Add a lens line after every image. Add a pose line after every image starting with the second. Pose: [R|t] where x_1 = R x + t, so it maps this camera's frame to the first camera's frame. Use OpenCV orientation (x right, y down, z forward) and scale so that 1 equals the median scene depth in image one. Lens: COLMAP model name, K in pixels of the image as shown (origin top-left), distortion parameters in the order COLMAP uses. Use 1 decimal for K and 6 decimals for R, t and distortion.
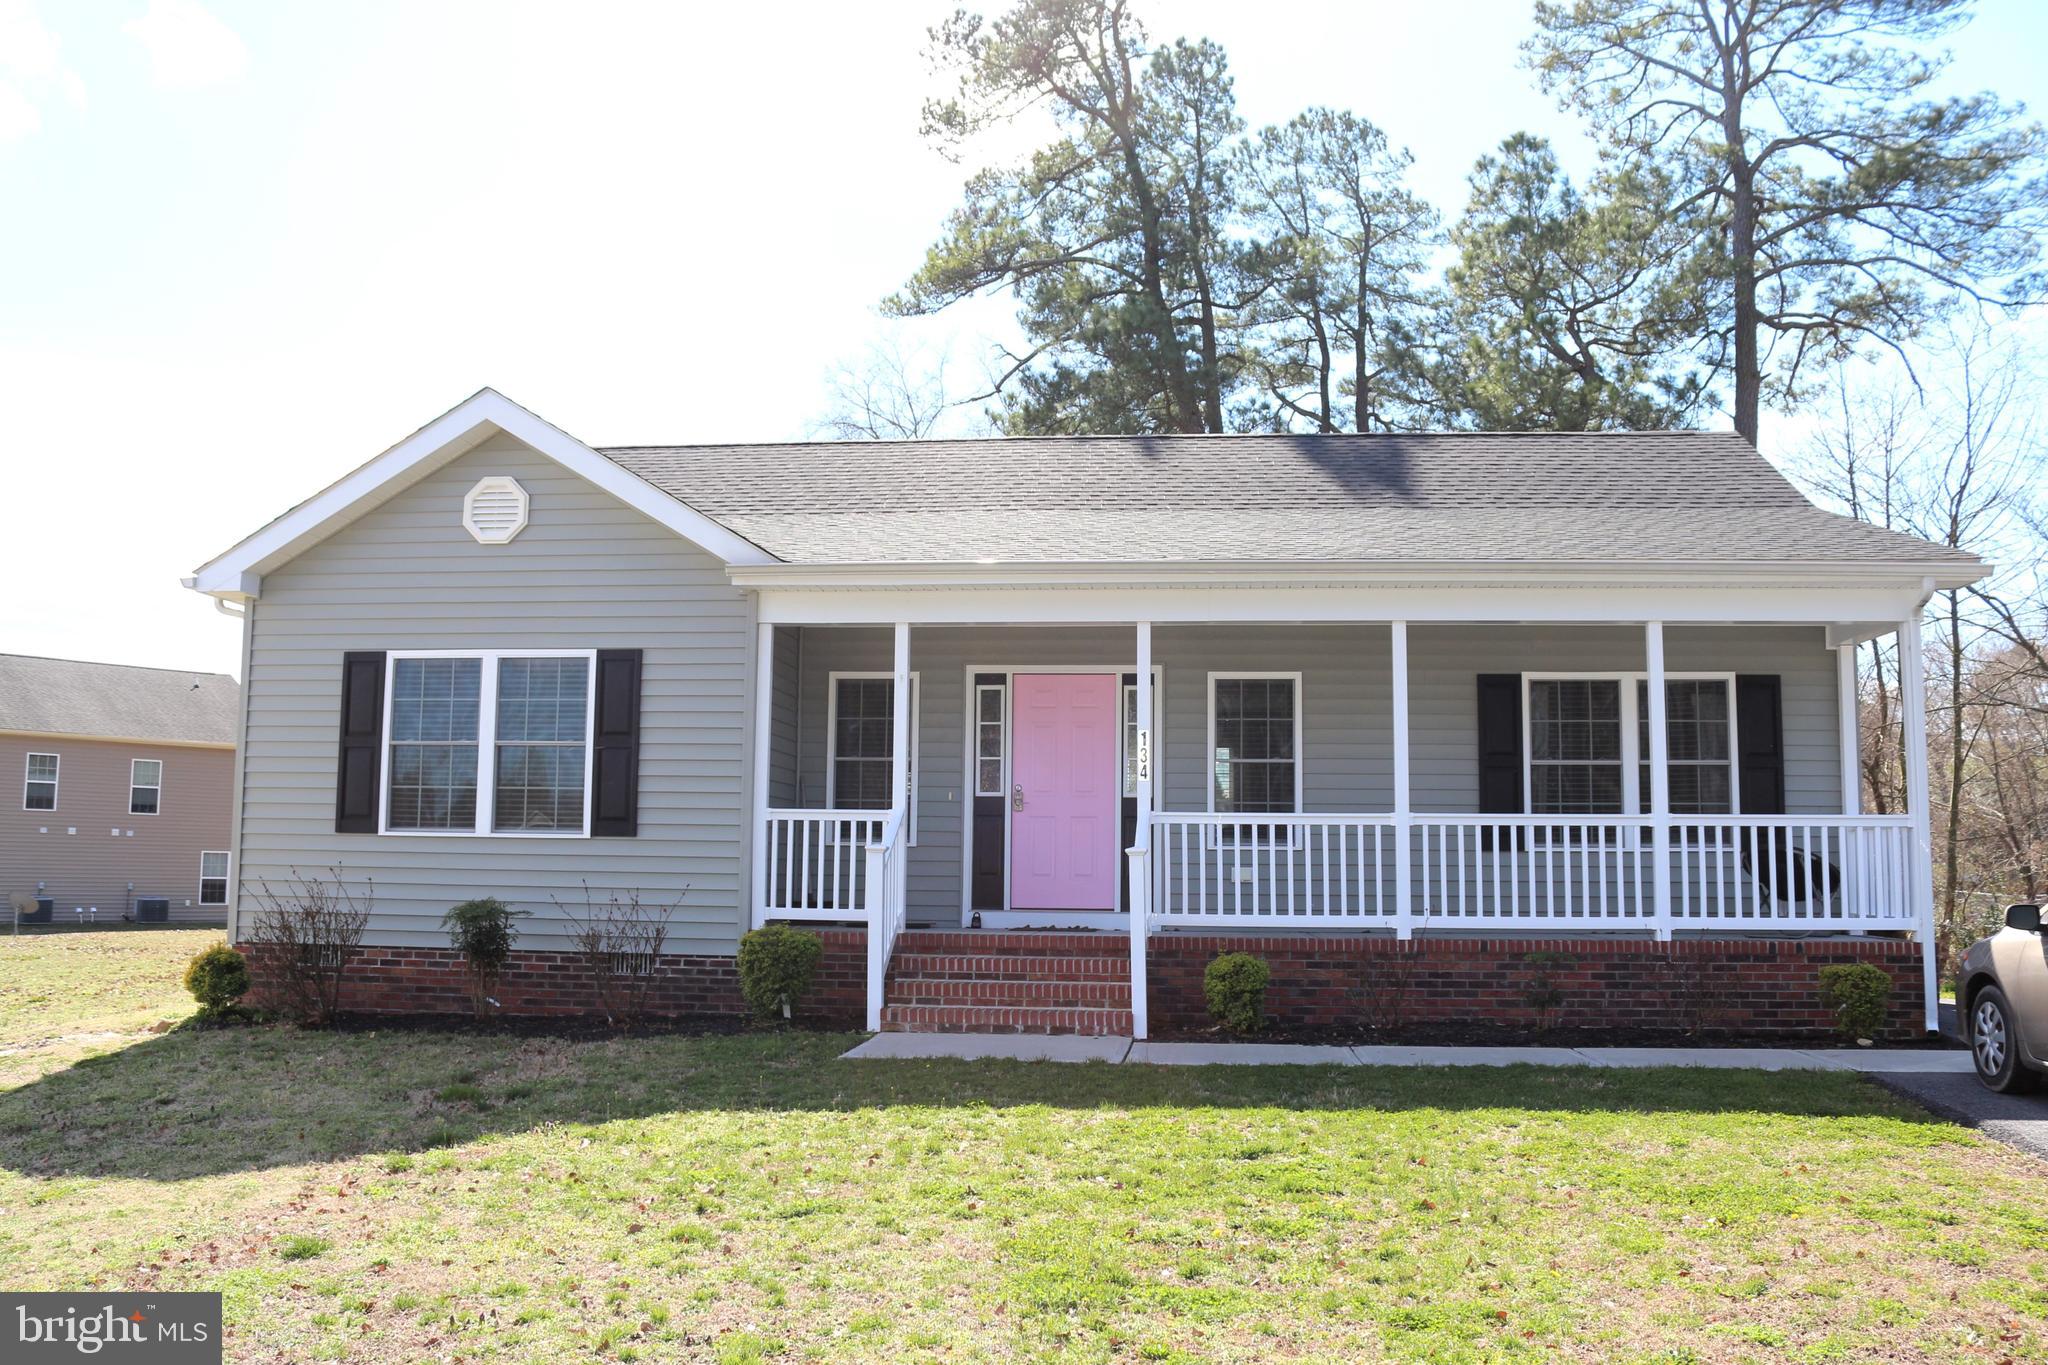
lens RADIAL K [[1689.1, 0, 1011.8], [0, 1689.1, 684.2], [0, 0, 1]] dist [-0.172943, 0.162203]
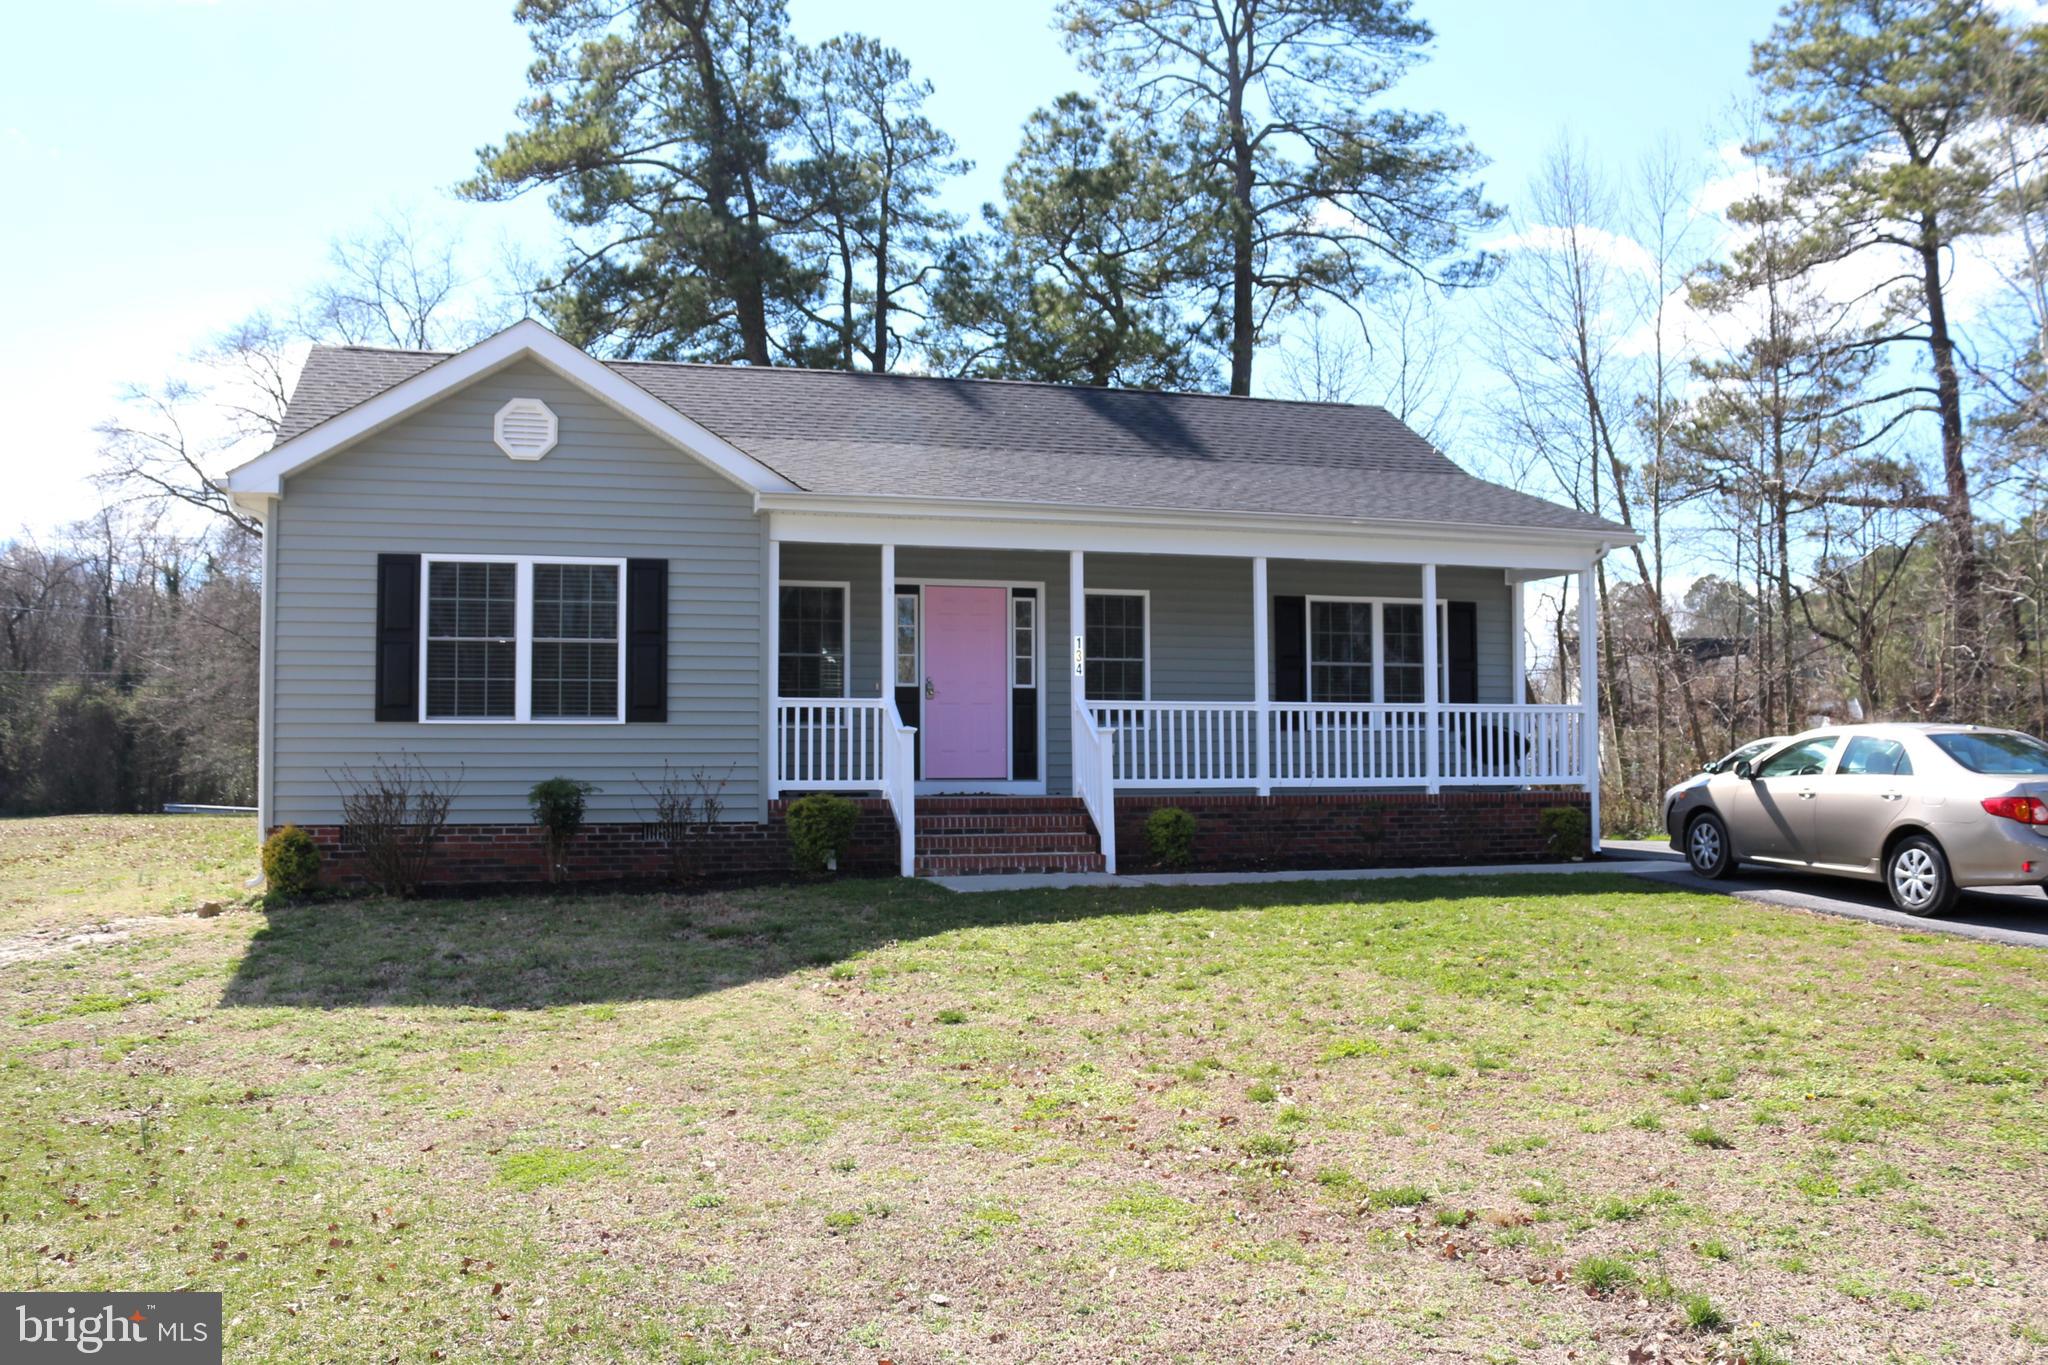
lens RADIAL K [[1689.1, 0, 1011.8], [0, 1689.1, 684.2], [0, 0, 1]] dist [-0.172943, 0.162203]
pose [[0.924962, 0.003263, 0.380047, -0.439795], [-0.030484, 0.997378, 0.065628, -0.018250], [-0.378836, -0.072288, 0.922636, -0.157046]]
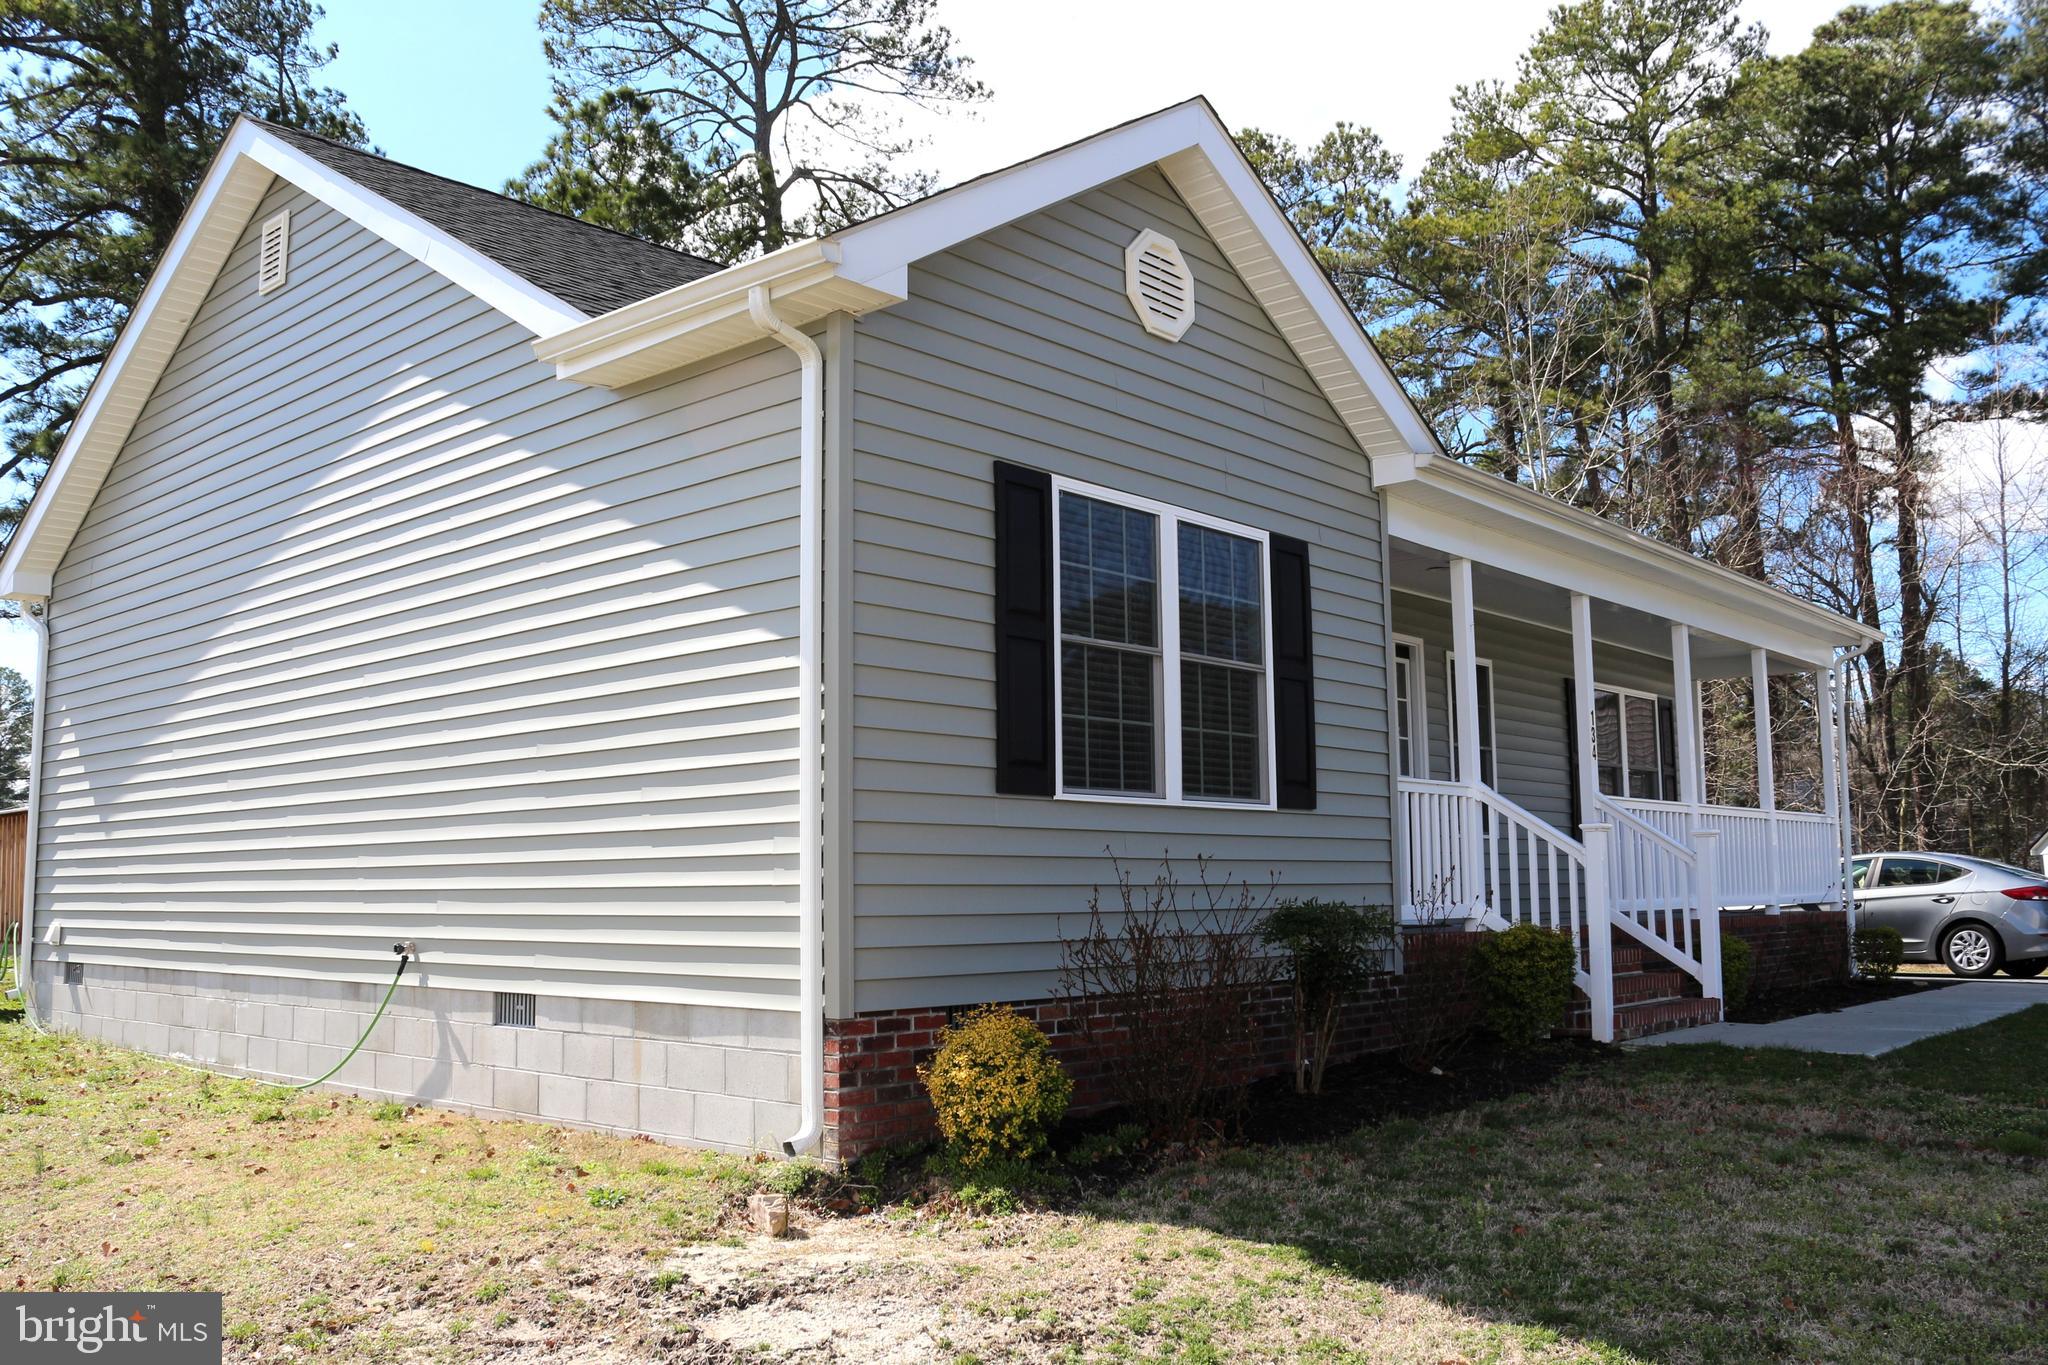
lens RADIAL K [[1784.3, 0, 1024.0], [0, 1784.3, 682.5], [0, 0, 1]] dist [-0.226261, 0.190593]
pose [[0.586352, 0.083993, 0.805690, -0.881819], [-0.078625, 0.995815, -0.046593, 0.081209], [-0.806232, -0.036027, 0.590502, 0.657053]]
